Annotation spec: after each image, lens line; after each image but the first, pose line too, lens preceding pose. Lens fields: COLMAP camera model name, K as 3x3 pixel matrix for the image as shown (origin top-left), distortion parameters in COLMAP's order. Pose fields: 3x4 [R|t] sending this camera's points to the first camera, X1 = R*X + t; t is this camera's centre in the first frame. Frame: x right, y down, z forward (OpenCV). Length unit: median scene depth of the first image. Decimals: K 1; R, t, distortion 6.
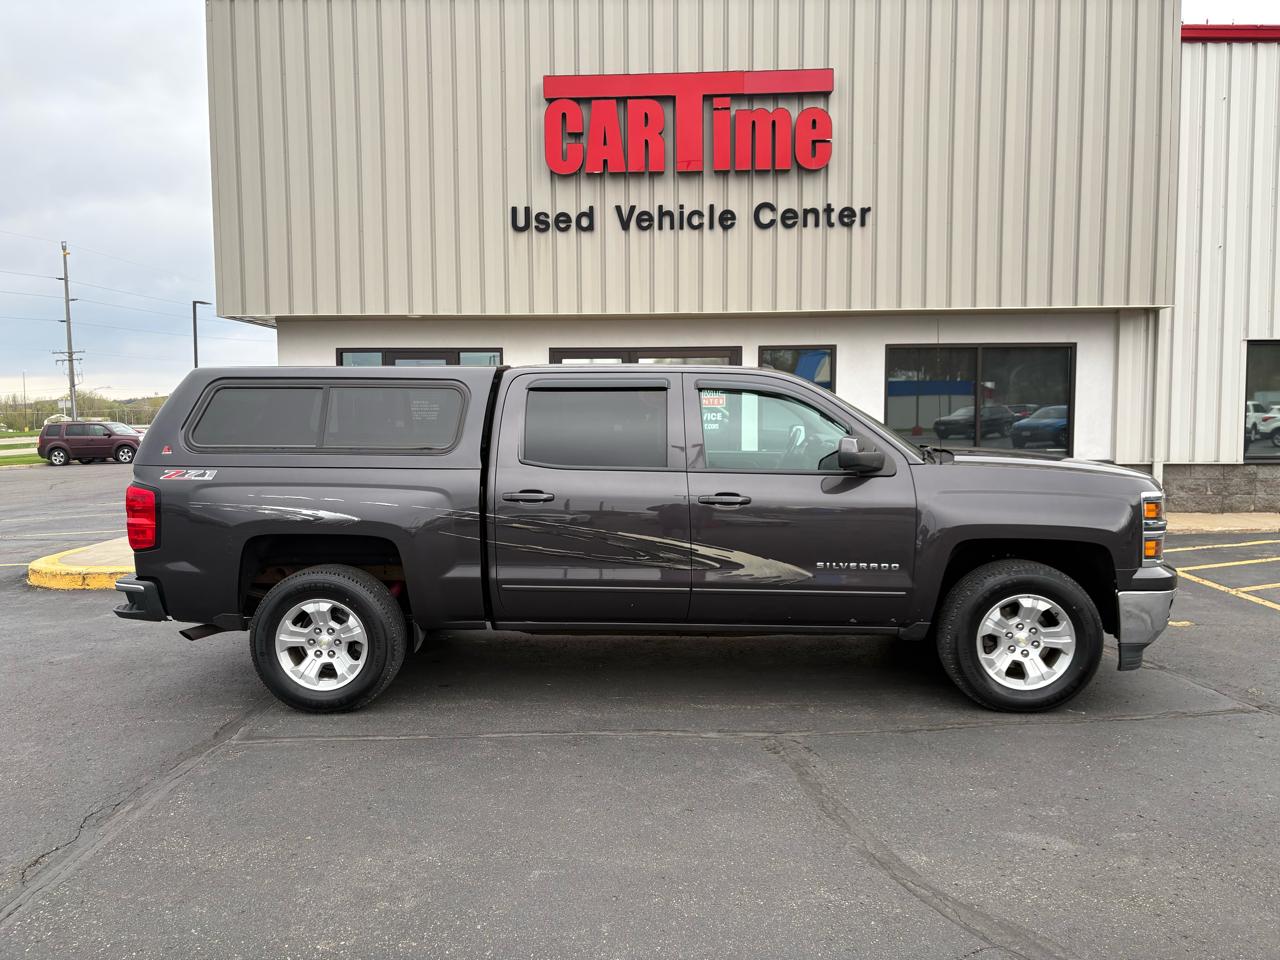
lens RADIAL K [[1000.9, 0, 640.5], [0, 1000.9, 491.7], [0, 0, 1]] dist [0.000854, 0.002031]
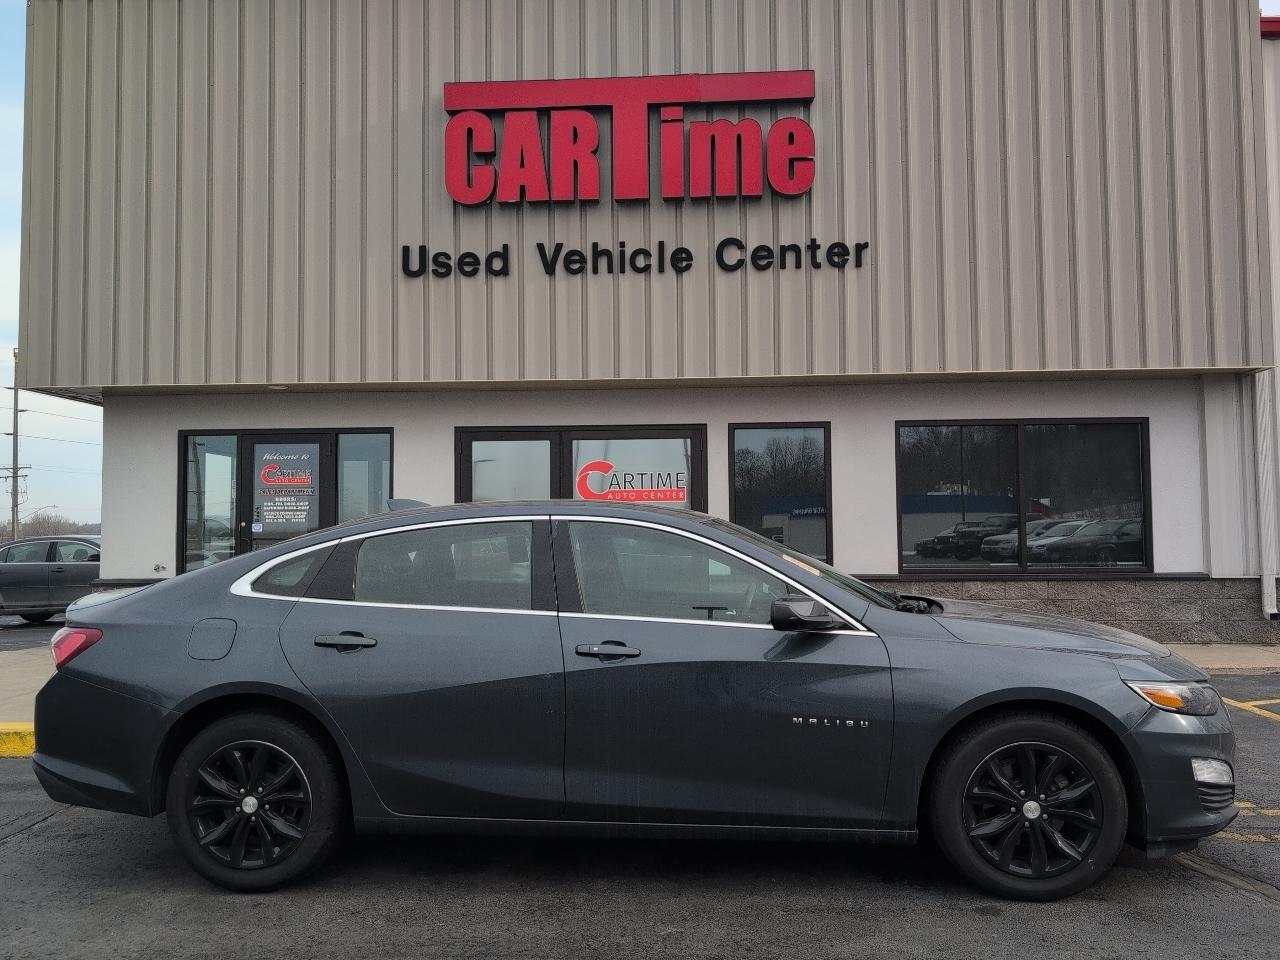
lens RADIAL K [[1087.9, 0, 647.9], [0, 1087.9, 490.0], [0, 0, 1]] dist [0.013589, -0.025606]
pose [[0.999843, -0.004377, -0.017160, 0.074370], [0.002249, 0.992509, -0.122149, 0.006174], [0.017566, 0.122091, 0.992363, 0.189837]]
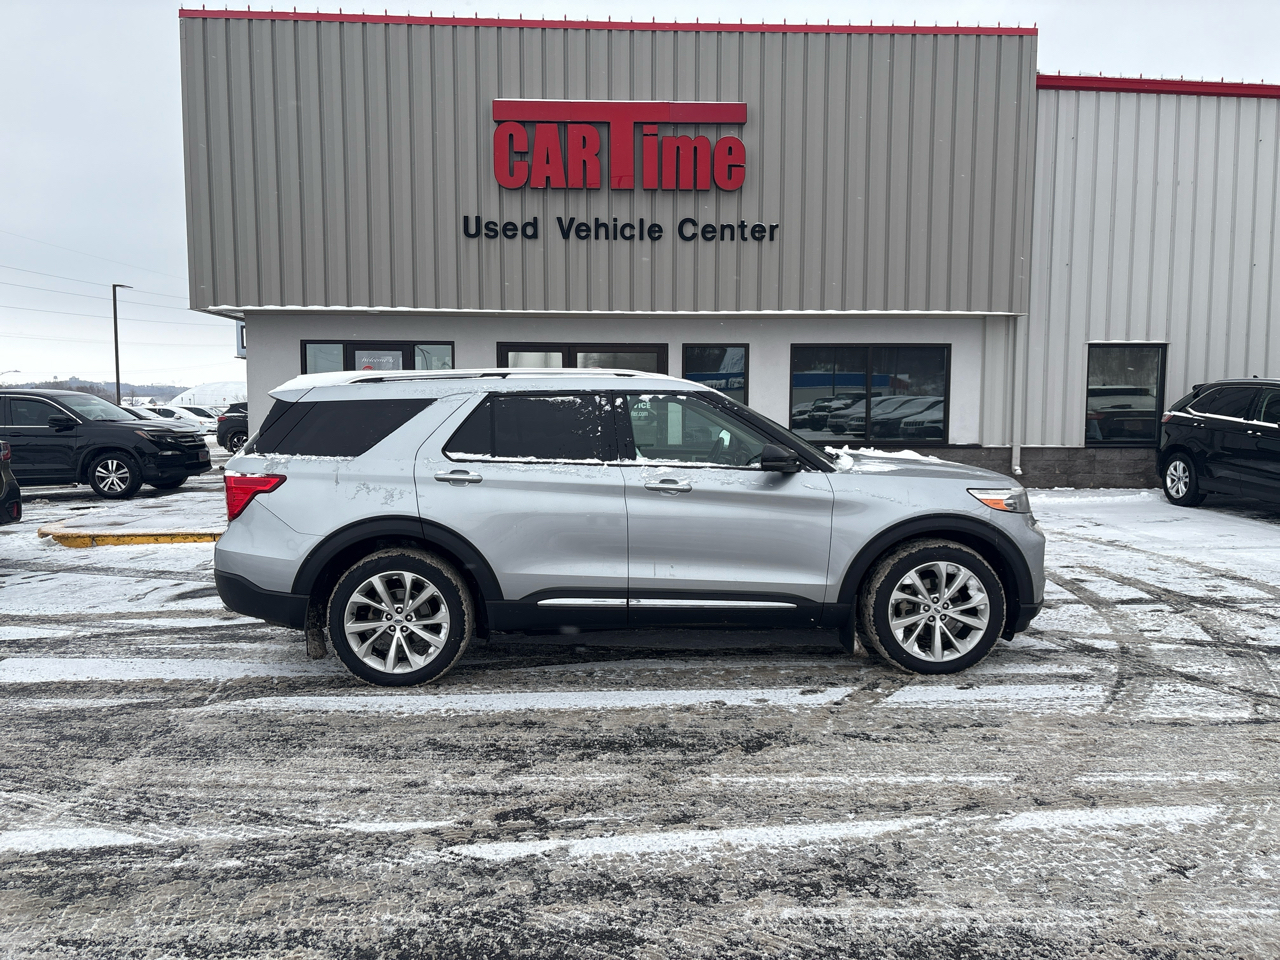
lens RADIAL K [[1000.9, 0, 651.5], [0, 1000.9, 500.7], [0, 0, 1]] dist [0.000854, 0.002031]
pose [[0.994879, -0.002280, 0.101043, -0.033584], [0.000292, 0.999806, 0.019691, 0.012459], [-0.101068, -0.019561, 0.994687, -0.141851]]
